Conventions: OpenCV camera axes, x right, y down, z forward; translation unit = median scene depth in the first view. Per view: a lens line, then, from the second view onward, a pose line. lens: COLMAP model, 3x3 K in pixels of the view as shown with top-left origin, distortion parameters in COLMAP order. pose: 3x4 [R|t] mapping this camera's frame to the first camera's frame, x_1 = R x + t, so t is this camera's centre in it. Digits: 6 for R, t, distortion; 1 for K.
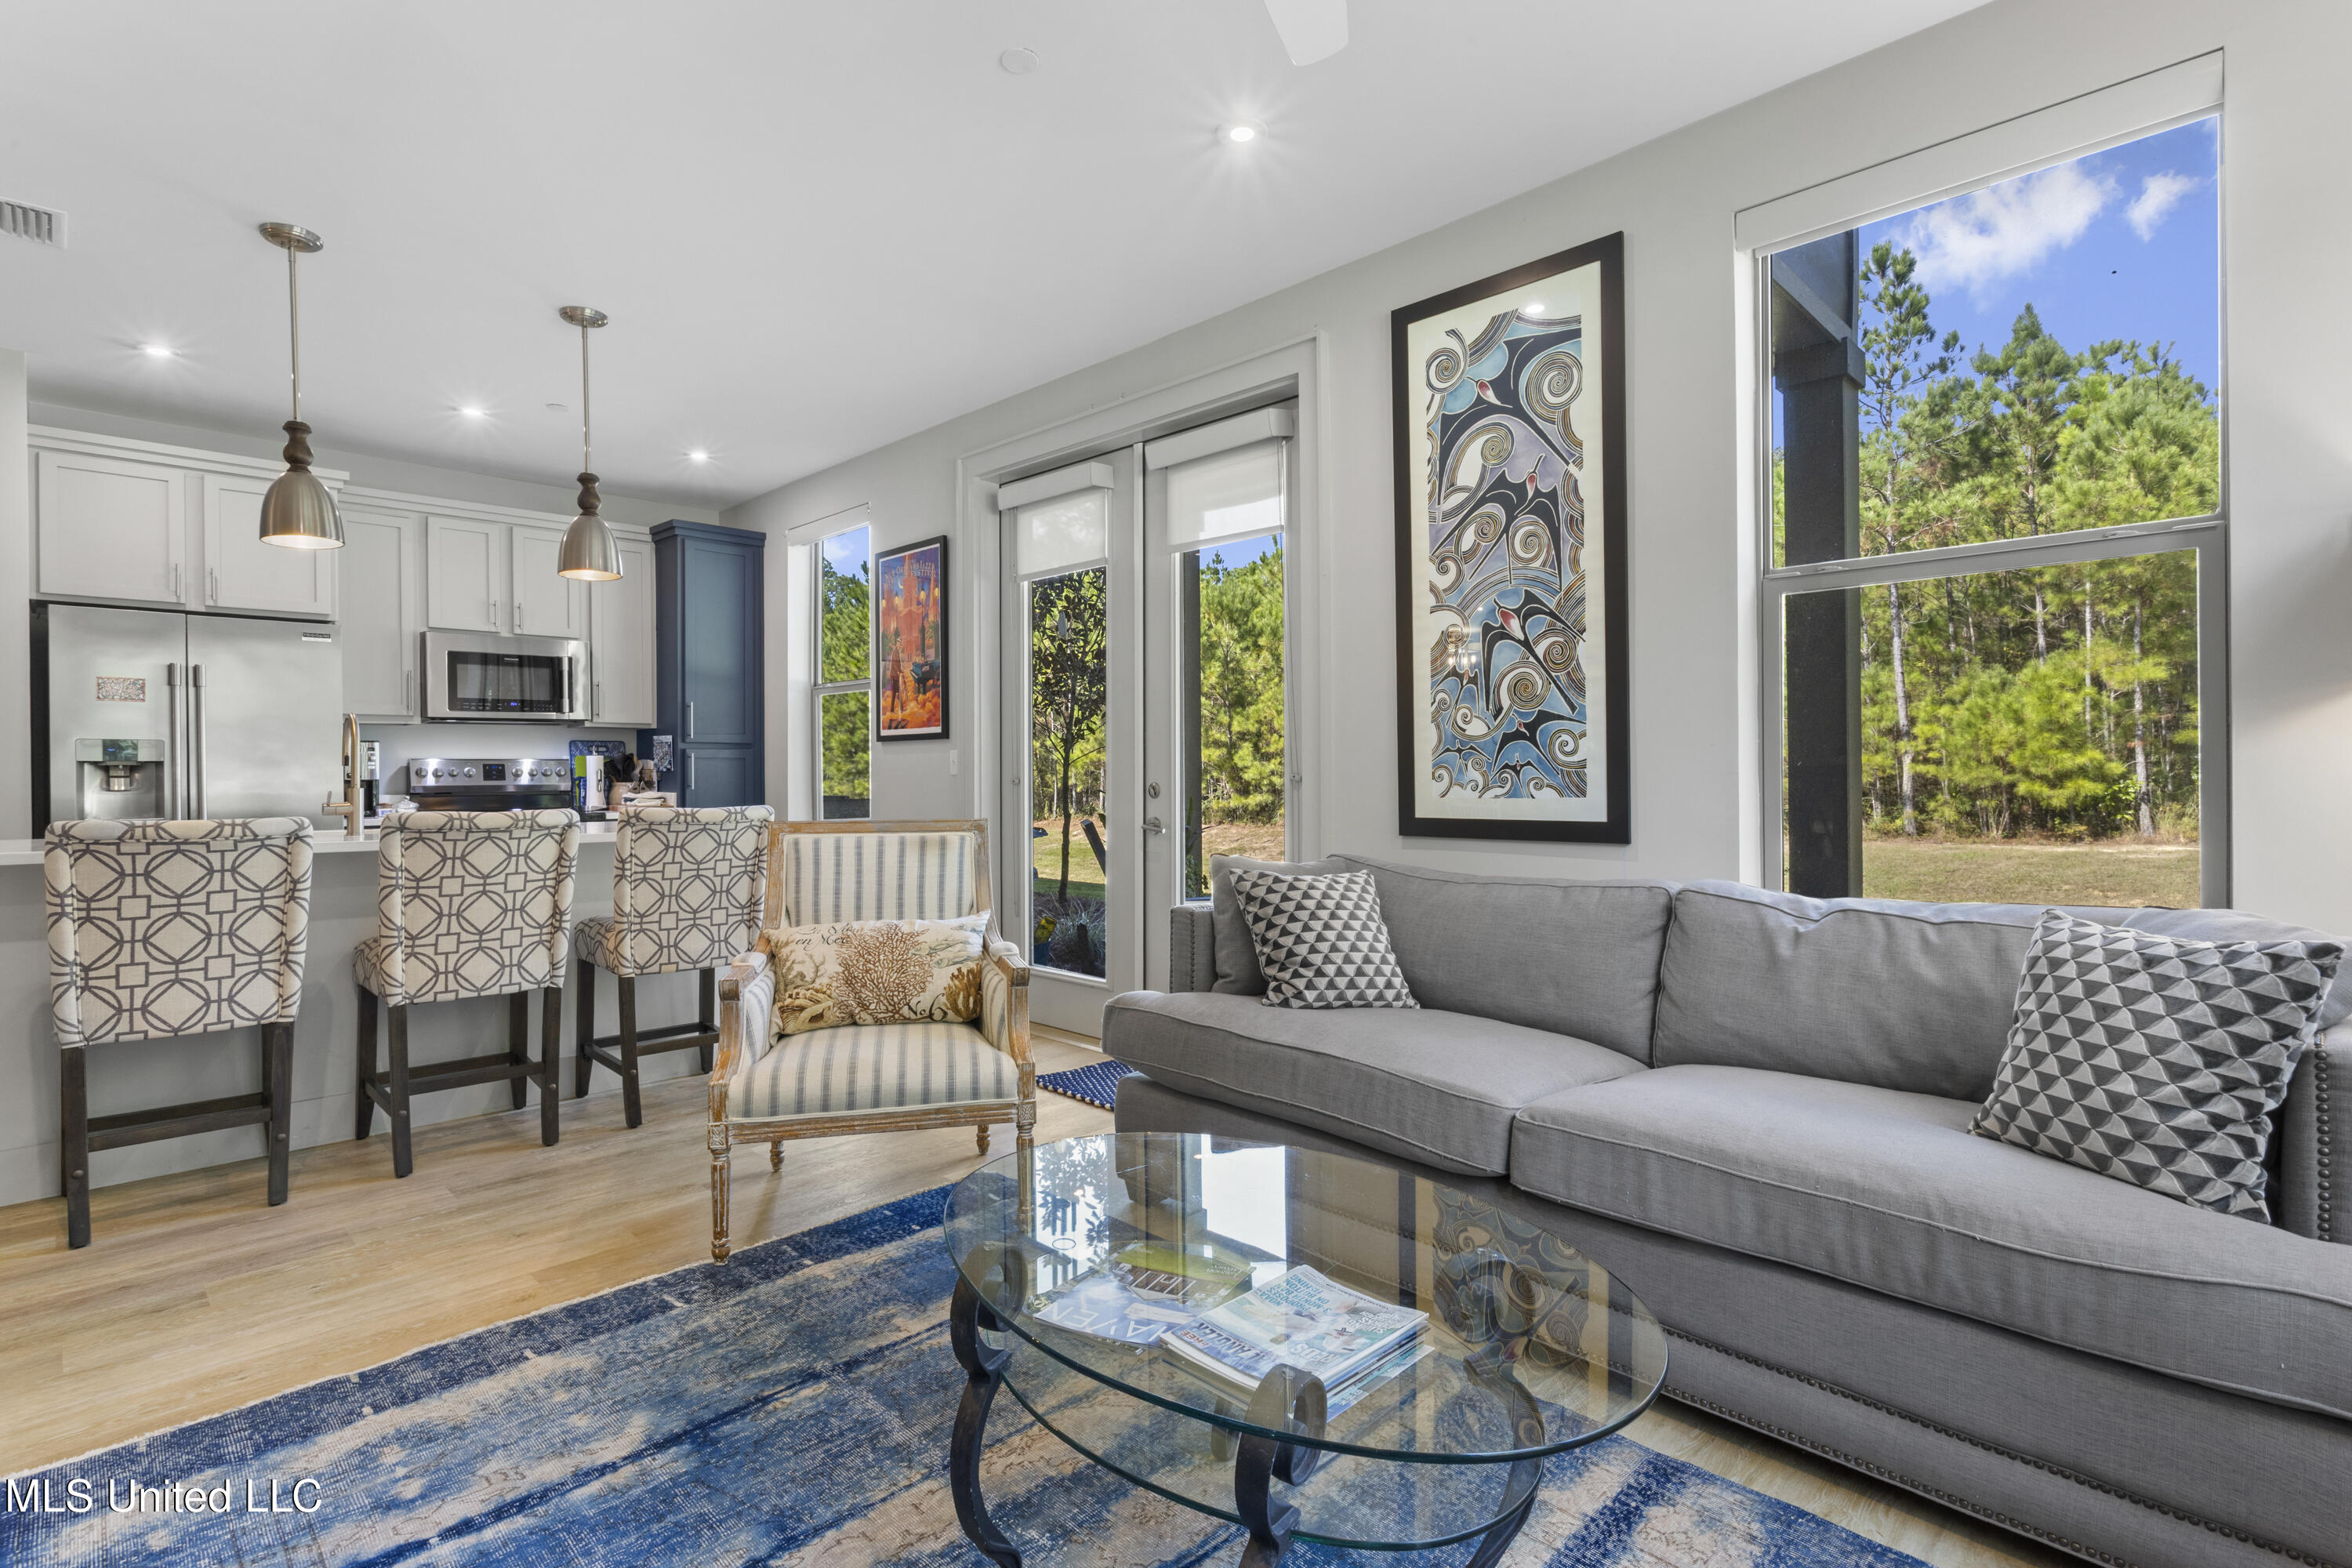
lens RADIAL K [[1116.2, 0, 1161.5], [0, 1116.2, 771.3], [0, 0, 1]] dist [0.002961, -0.000240]
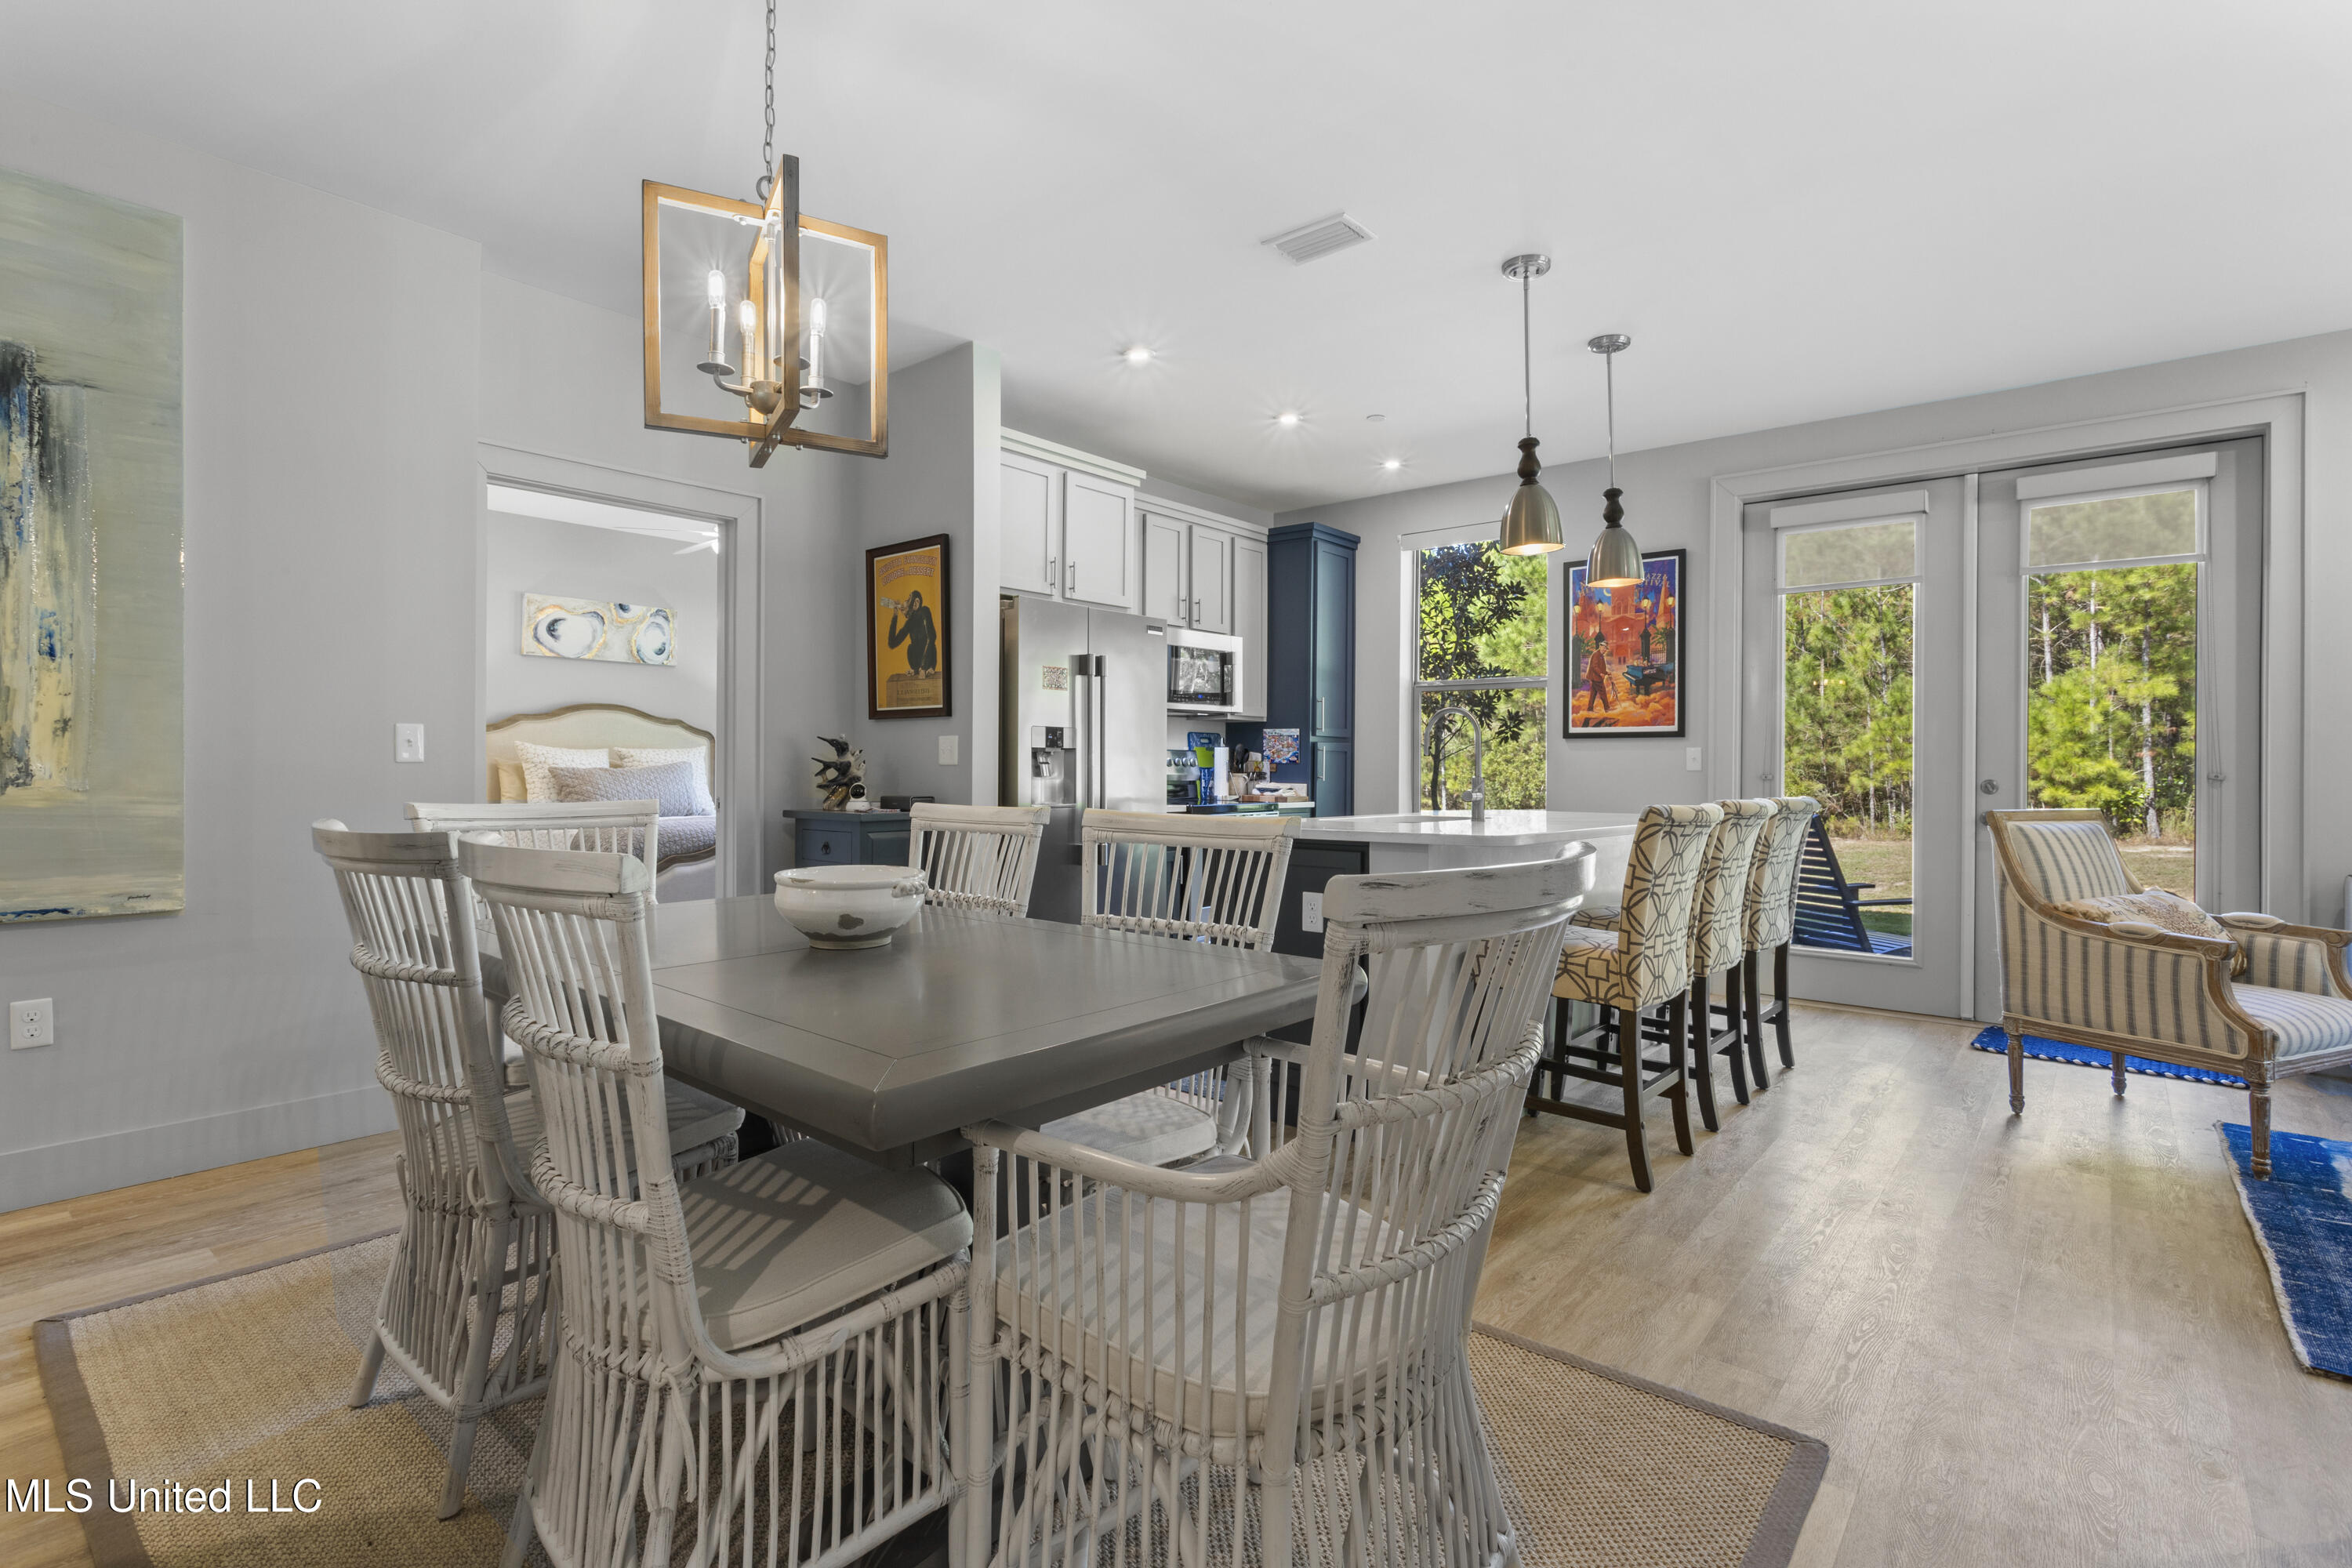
lens RADIAL K [[1116.2, 0, 1169.8], [0, 1116.2, 763.2], [0, 0, 1]] dist [0.002961, -0.000240]
pose [[0.996058, 0.012509, 0.087813, -1.194592], [-0.012132, 0.999915, -0.004820, 0.011045], [-0.087866, 0.003736, 0.996125, -0.045438]]
